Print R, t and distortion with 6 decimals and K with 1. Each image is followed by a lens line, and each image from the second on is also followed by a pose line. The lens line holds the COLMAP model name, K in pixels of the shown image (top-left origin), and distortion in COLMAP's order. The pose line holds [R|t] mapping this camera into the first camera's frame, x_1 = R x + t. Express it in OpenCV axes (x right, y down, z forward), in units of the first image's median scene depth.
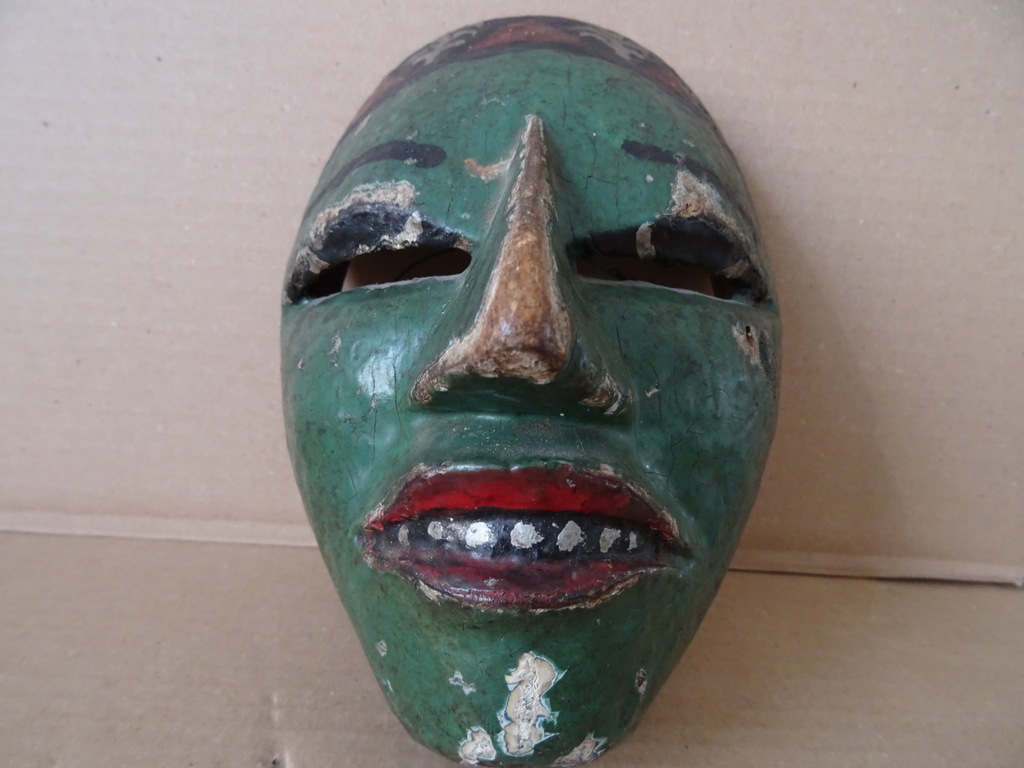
lens RADIAL K [[722.1, 0, 512.0], [0, 722.1, 384.0], [0, 0, 1]] dist [0.000733, 0.000604]
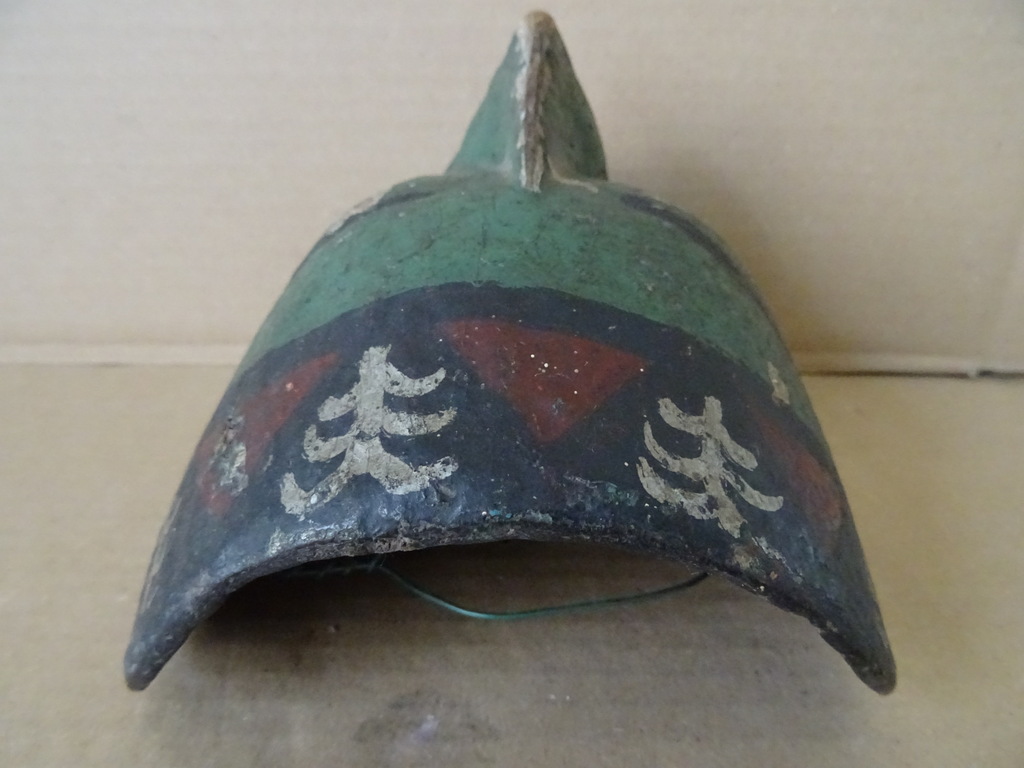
lens RADIAL K [[722.1, 0, 512.0], [0, 722.1, 384.0], [0, 0, 1]] dist [0.000733, 0.000604]
pose [[-0.999053, -0.027948, -0.033346, 0.092520], [-0.033271, -0.003171, 0.999441, -1.525130], [-0.028038, 0.999604, 0.002239, 1.500037]]
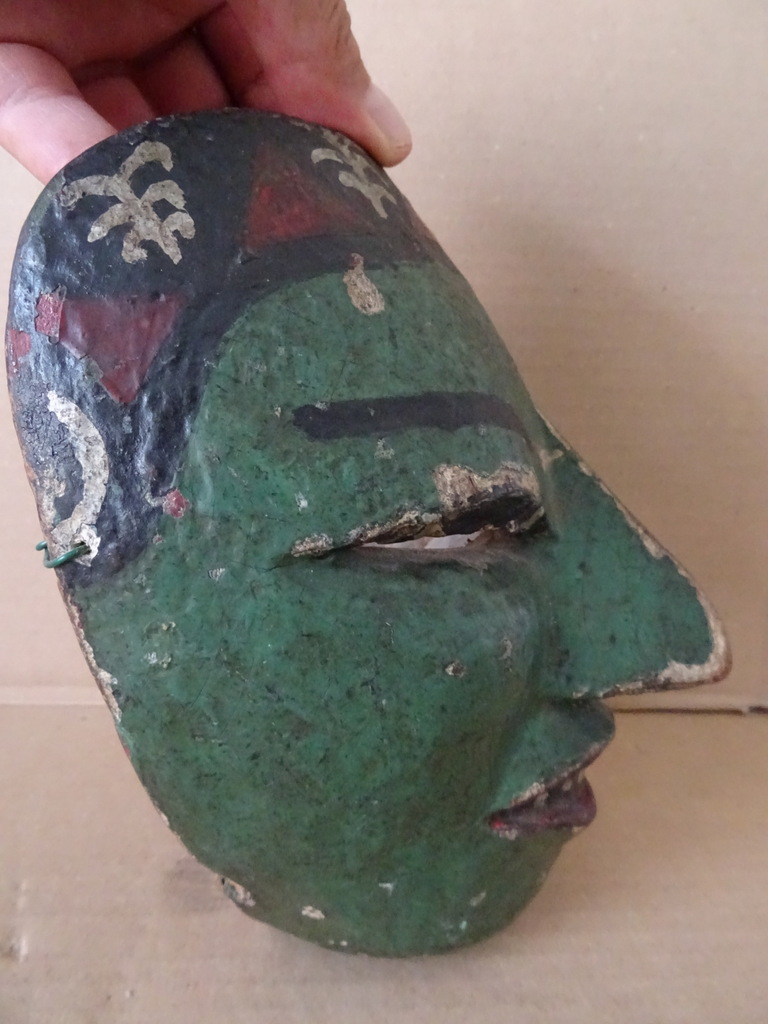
lens RADIAL K [[722.1, 0, 384.0], [0, 722.1, 512.0], [0, 0, 1]] dist [0.000733, 0.000604]
pose [[0.178082, -0.102646, 0.978647, -1.361606], [-0.217787, 0.965769, 0.140925, -0.374899], [-0.959612, -0.238233, 0.149631, 1.223970]]
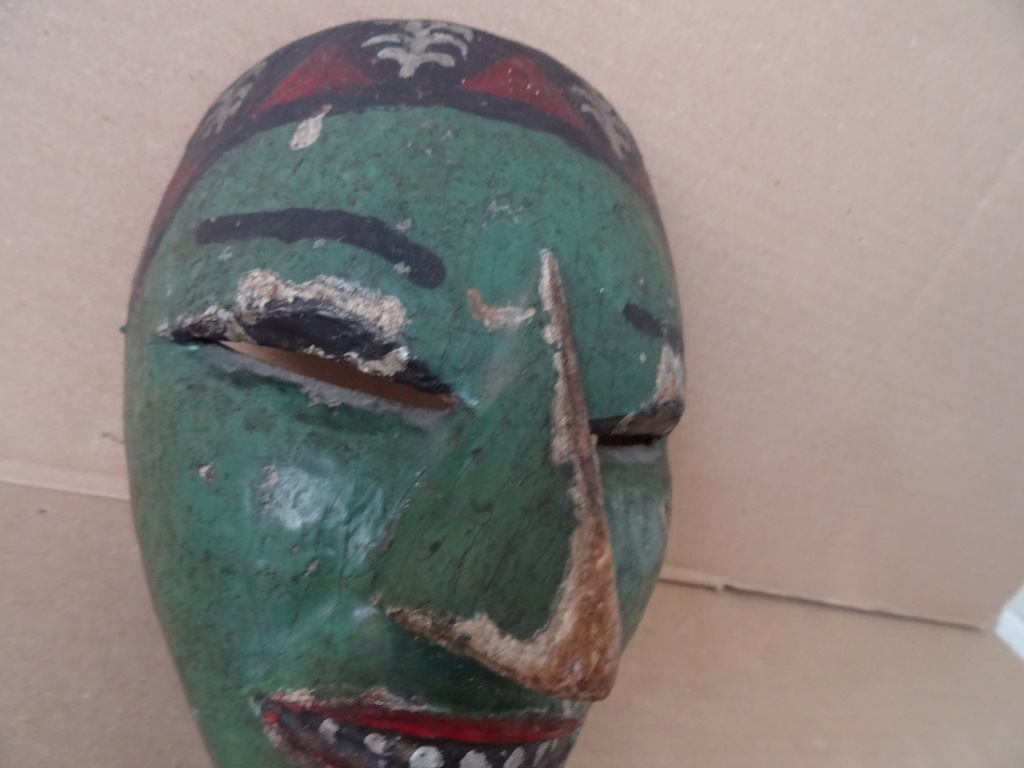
lens RADIAL K [[722.1, 0, 512.0], [0, 722.1, 384.0], [0, 0, 1]] dist [0.000733, 0.000604]
pose [[0.899138, 0.190100, 0.394224, -0.395568], [-0.272014, 0.948373, 0.163086, -0.425239], [-0.342869, -0.253872, 0.904428, 0.219080]]
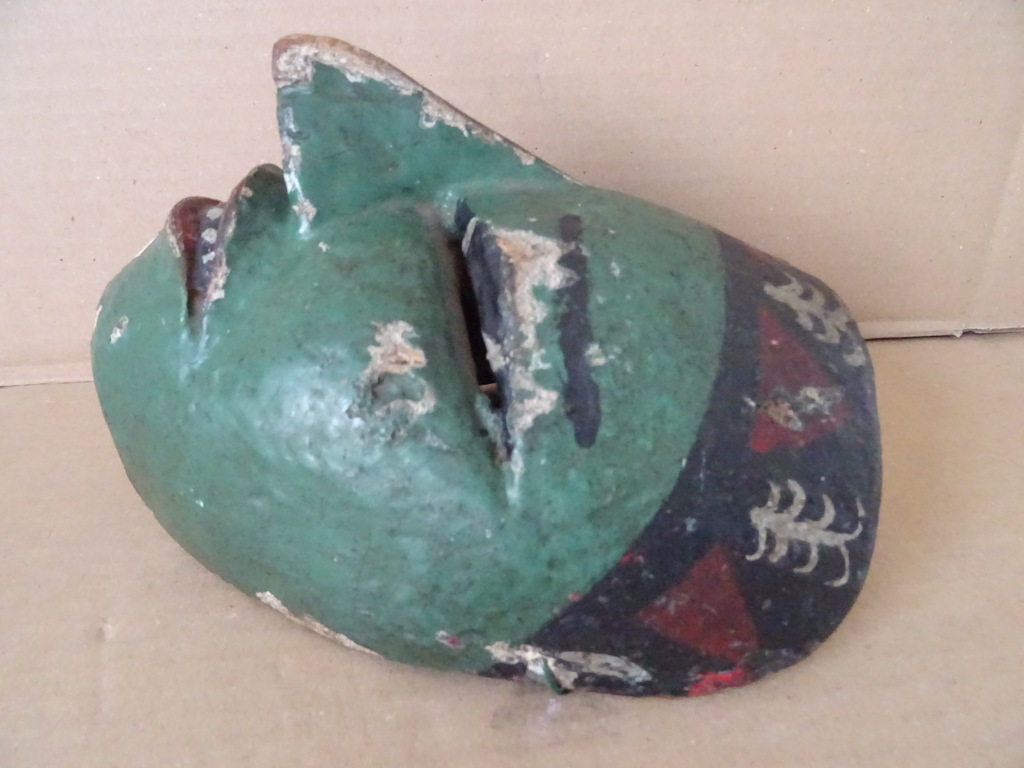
lens RADIAL K [[728.8, 0, 512.0], [0, 728.8, 384.0], [0, 0, 1]] dist [0.004811, -0.000478]
pose [[0.027086, 0.449116, -0.893063, 1.444254], [-0.909800, 0.381220, 0.164120, -0.399859], [0.414162, 0.808063, 0.418931, 0.873789]]
